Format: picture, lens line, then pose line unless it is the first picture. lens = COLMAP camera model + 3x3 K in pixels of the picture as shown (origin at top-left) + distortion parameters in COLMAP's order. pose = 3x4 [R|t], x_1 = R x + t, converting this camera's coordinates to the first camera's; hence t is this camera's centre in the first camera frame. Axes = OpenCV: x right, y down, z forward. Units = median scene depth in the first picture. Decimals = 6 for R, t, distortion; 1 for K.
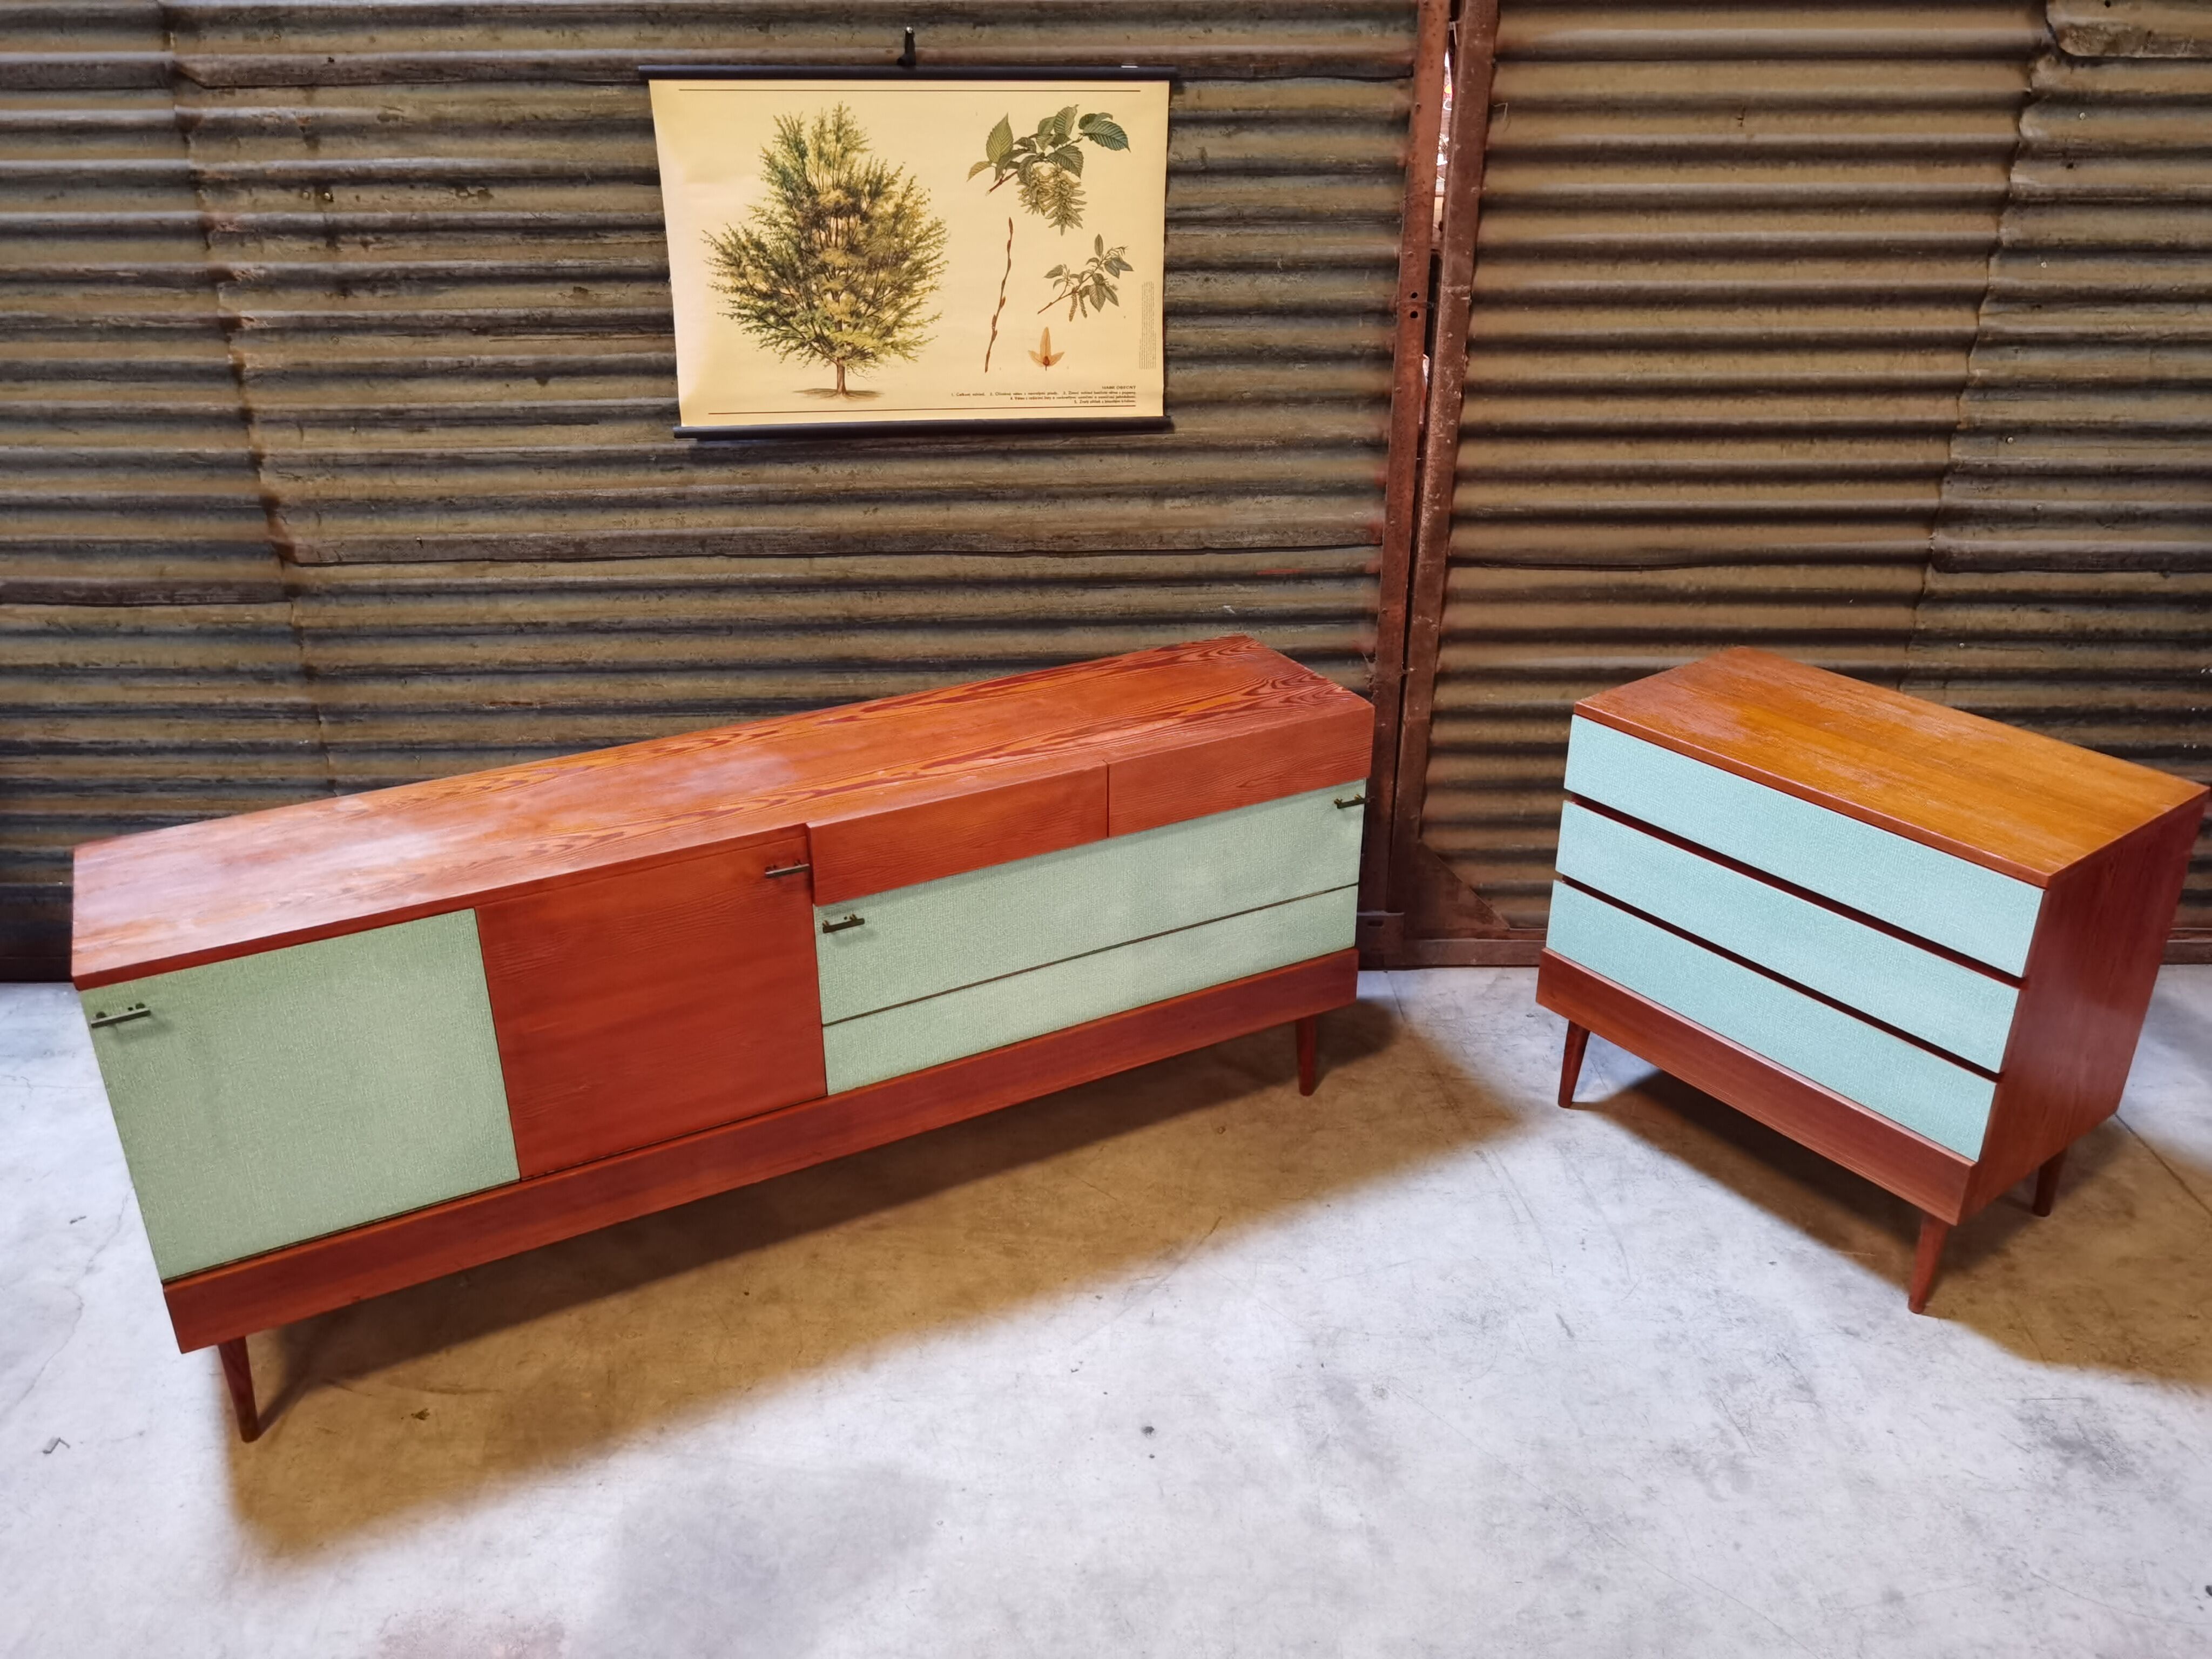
lens RADIAL K [[1716.2, 0, 1095.5], [0, 1716.2, 843.5], [0, 0, 1]] dist [0.014935, -0.011229]
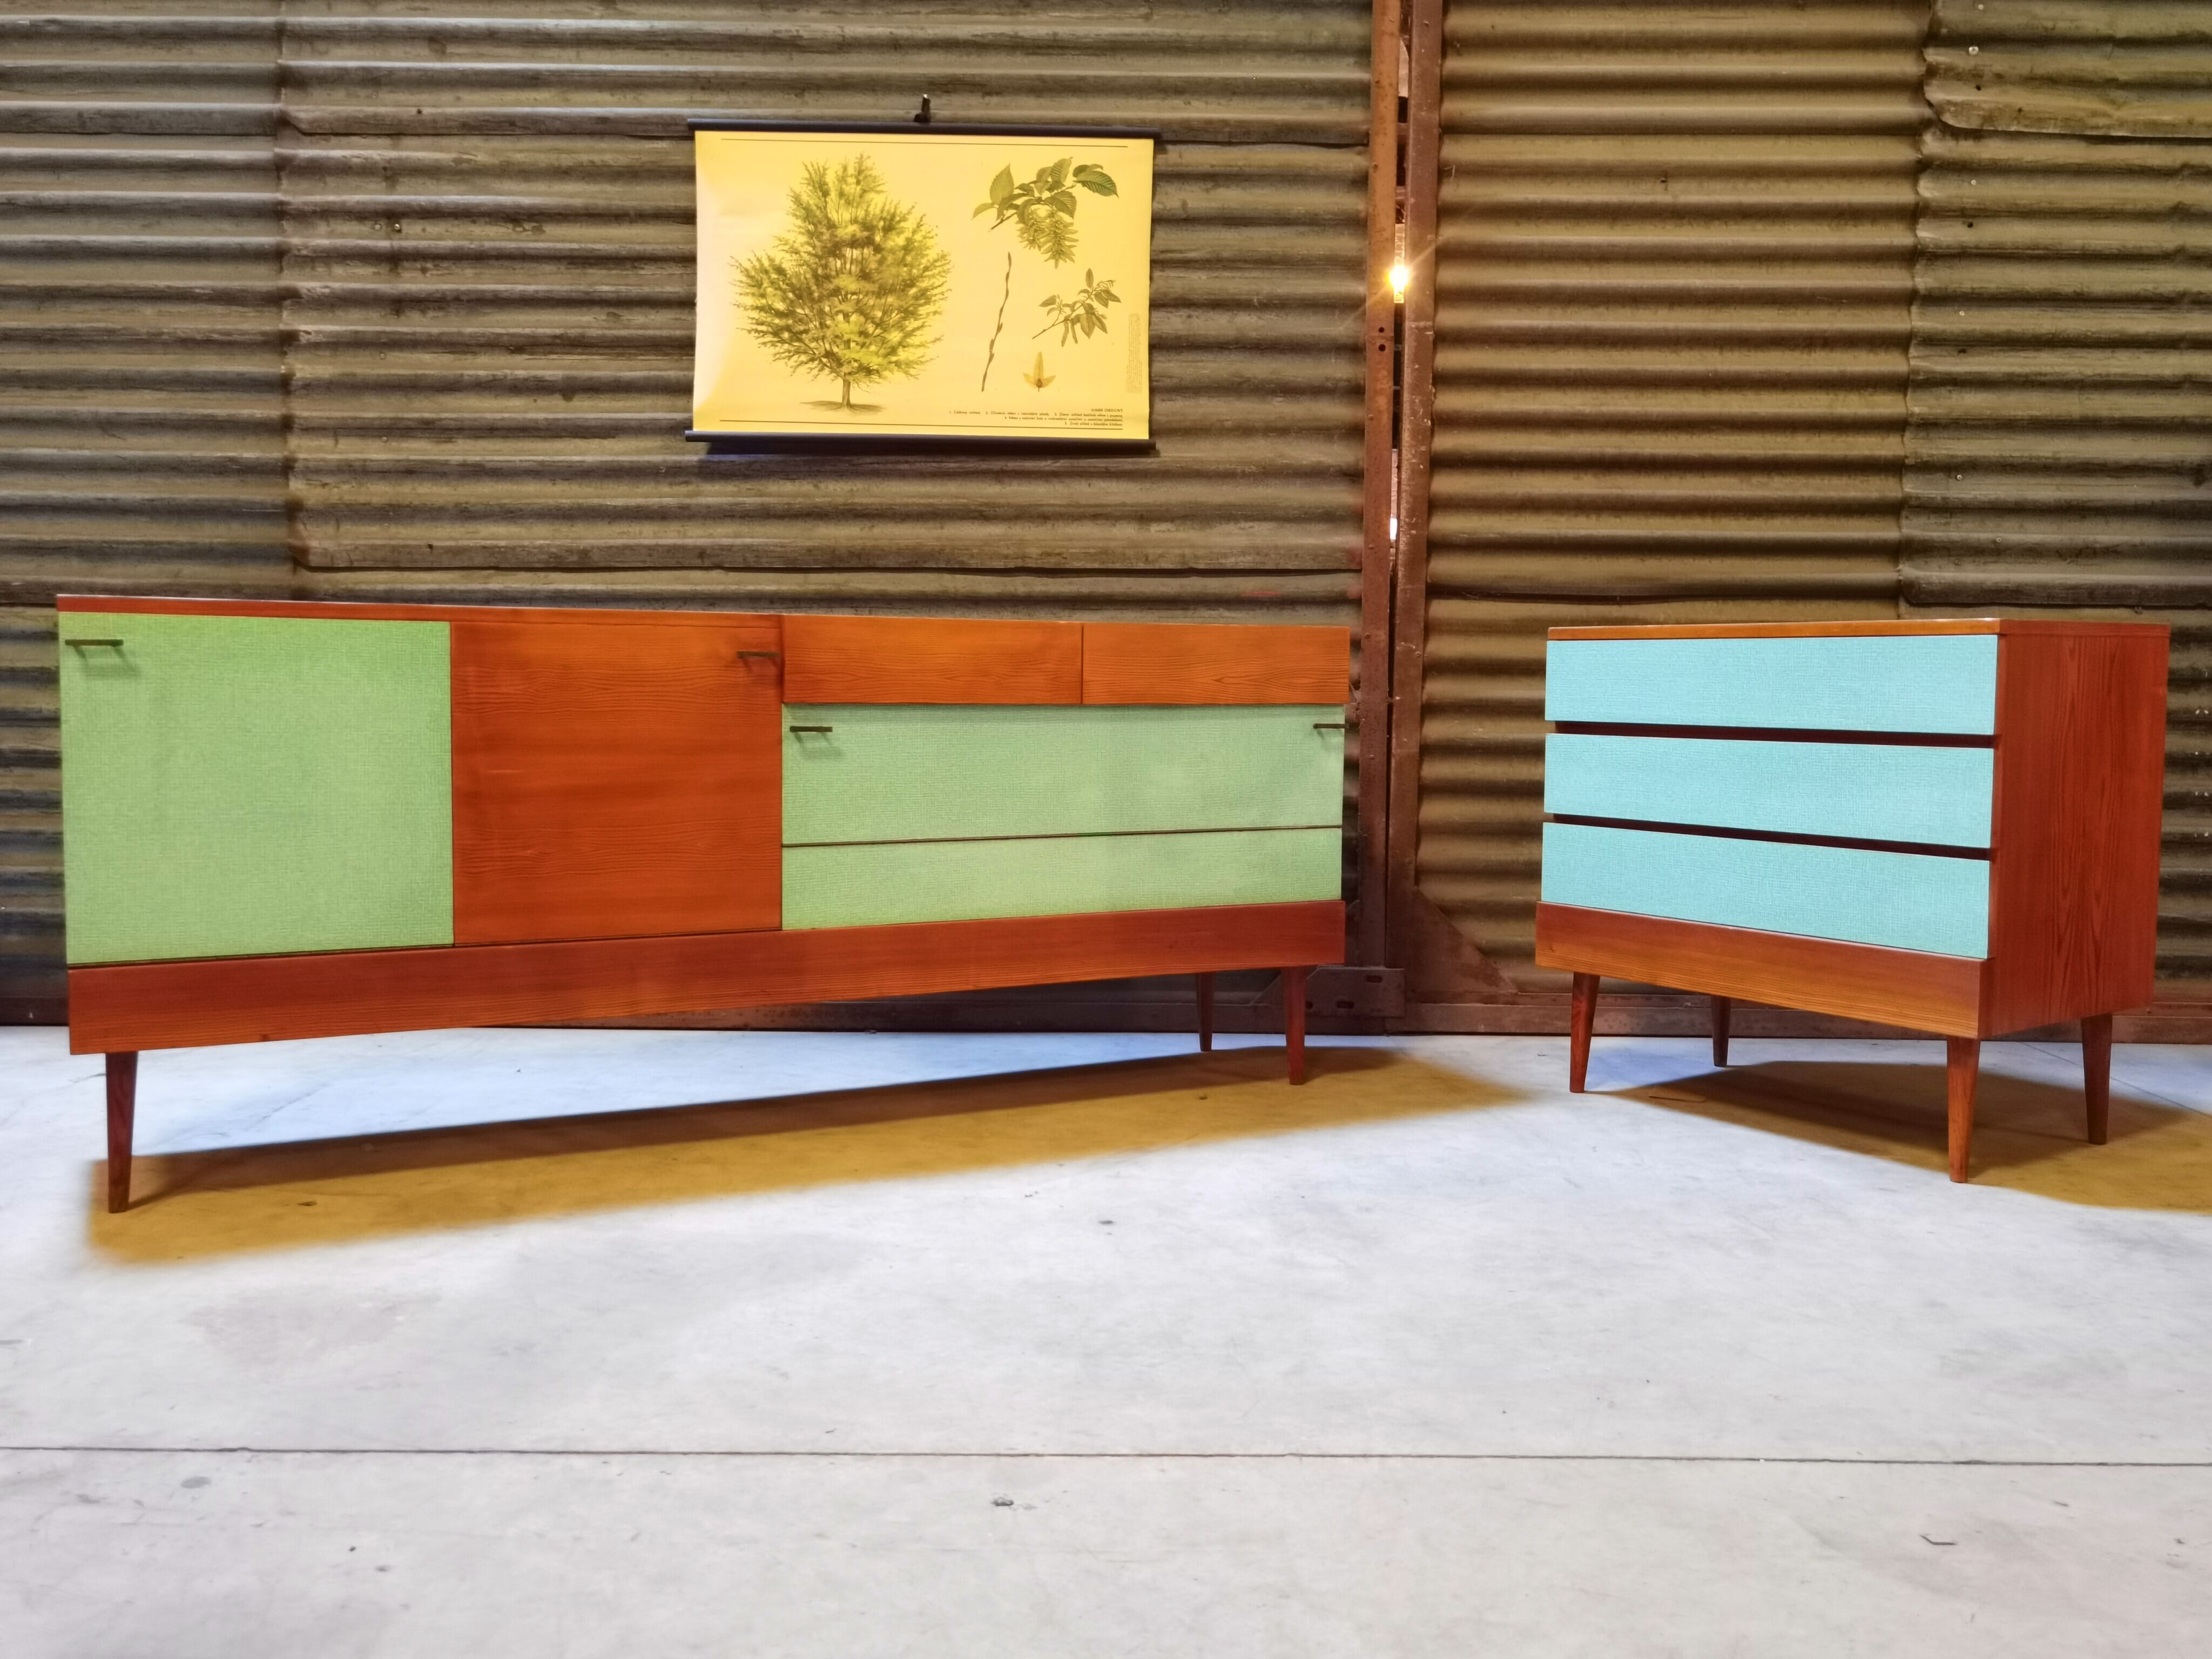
lens RADIAL K [[1887.6, 0, 1102.8], [0, 1887.6, 816.1], [0, 0, 1]] dist [-0.017021, 0.071413]
pose [[0.999809, 0.014464, -0.013175, 0.030792], [-0.018199, 0.934734, -0.354881, 0.393267], [0.007182, 0.355053, 0.934819, -0.001571]]
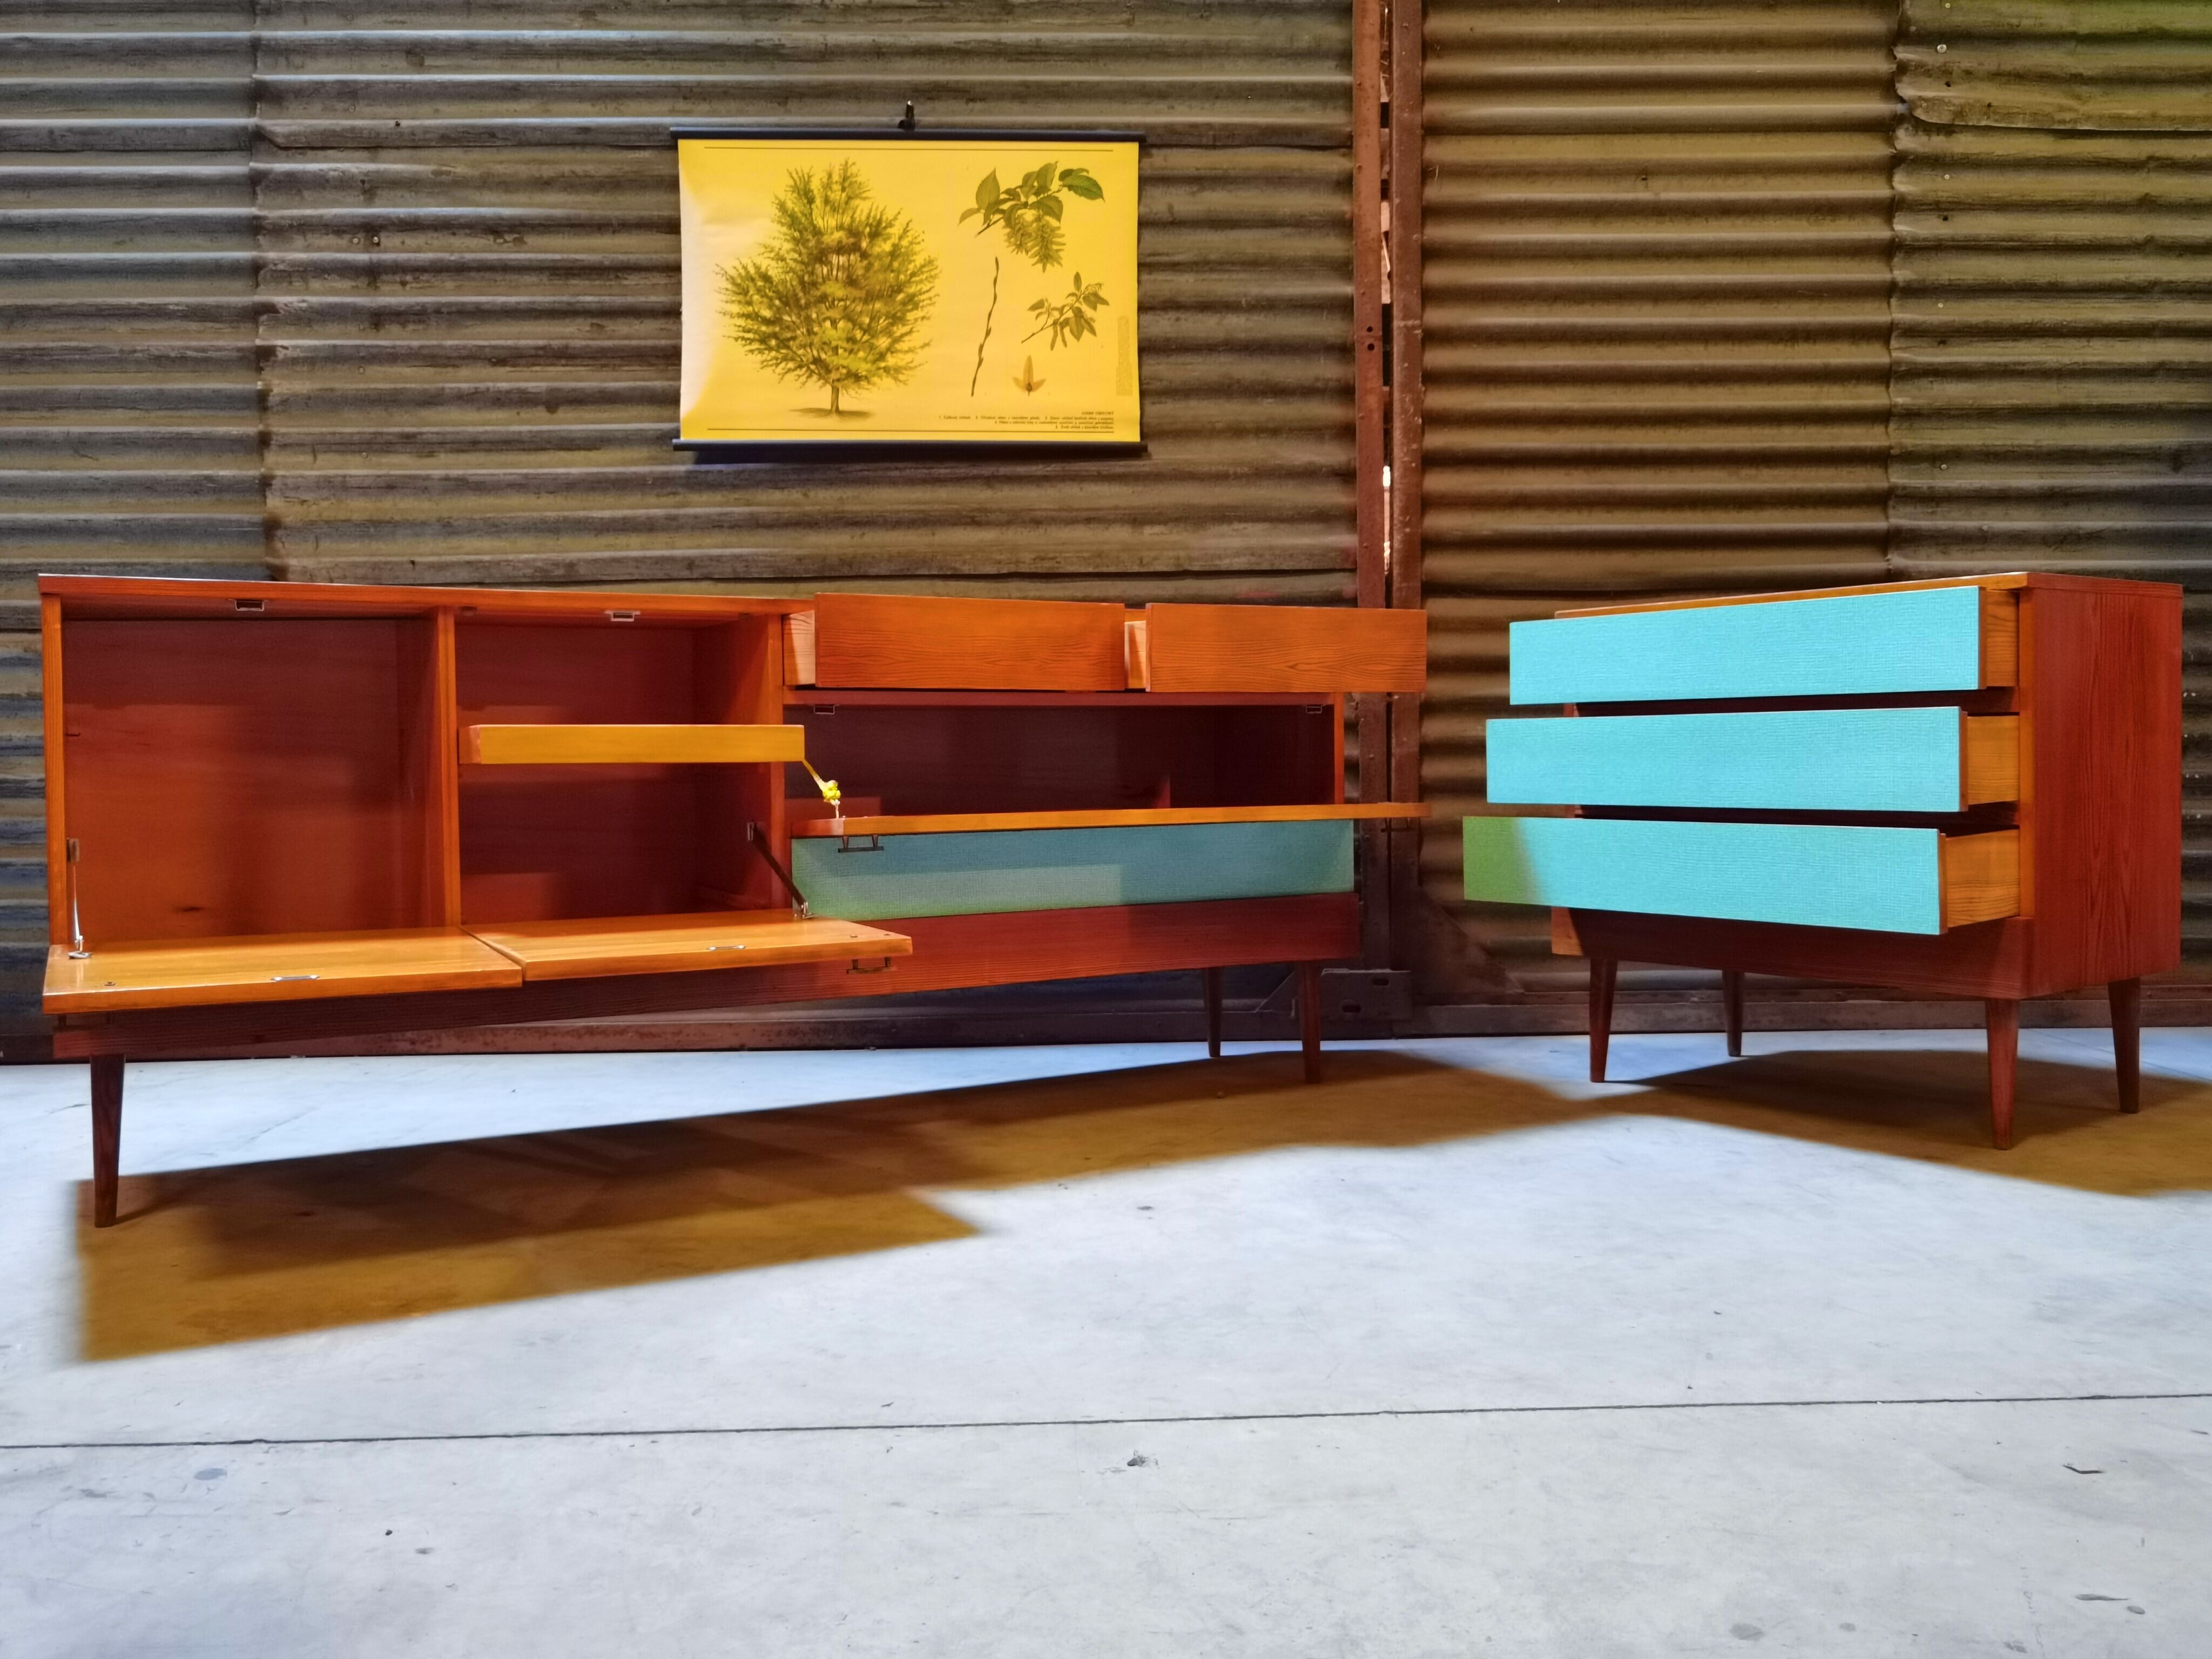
lens RADIAL K [[1849.1, 0, 1103.5], [0, 1849.1, 822.4], [0, 0, 1]] dist [-0.020015, 0.059677]
pose [[0.999843, -0.008544, 0.015530, -0.002742], [0.013884, 0.922148, -0.386589, 0.416837], [-0.011018, 0.386744, 0.922121, 0.050289]]
